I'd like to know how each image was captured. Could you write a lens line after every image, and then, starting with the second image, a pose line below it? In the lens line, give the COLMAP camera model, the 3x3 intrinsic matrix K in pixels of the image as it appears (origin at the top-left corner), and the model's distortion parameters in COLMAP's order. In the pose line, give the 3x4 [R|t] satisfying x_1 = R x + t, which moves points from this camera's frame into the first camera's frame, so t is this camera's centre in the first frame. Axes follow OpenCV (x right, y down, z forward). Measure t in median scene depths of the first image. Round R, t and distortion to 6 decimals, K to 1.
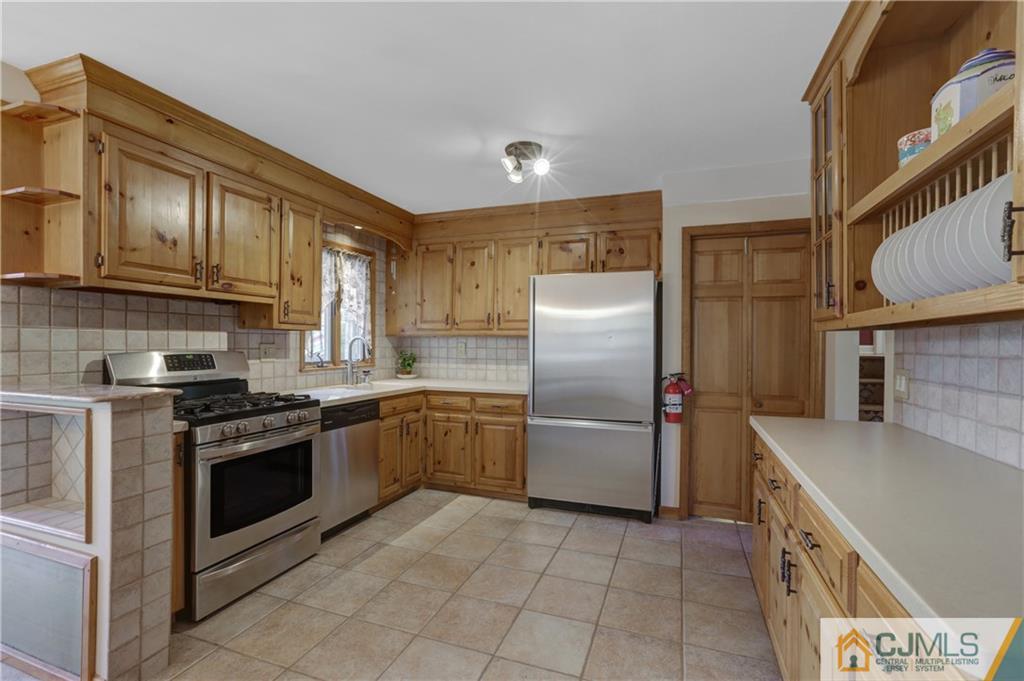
lens RADIAL K [[471.0, 0, 509.6], [0, 471.0, 343.4], [0, 0, 1]] dist [-0.031284, 0.019841]
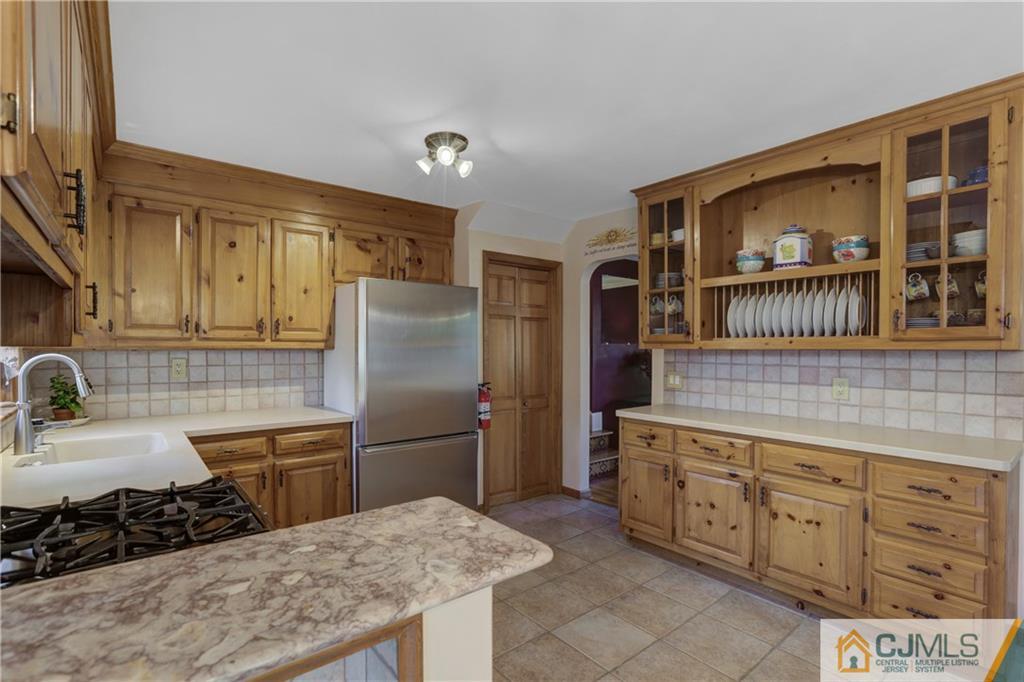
lens RADIAL K [[471.0, 0, 509.9], [0, 471.0, 353.2], [0, 0, 1]] dist [-0.031284, 0.019841]
pose [[0.533121, -0.018849, 0.845829, -0.556948], [0.003016, 0.999788, 0.020378, -0.028833], [-0.846033, -0.008313, 0.533065, 0.365514]]
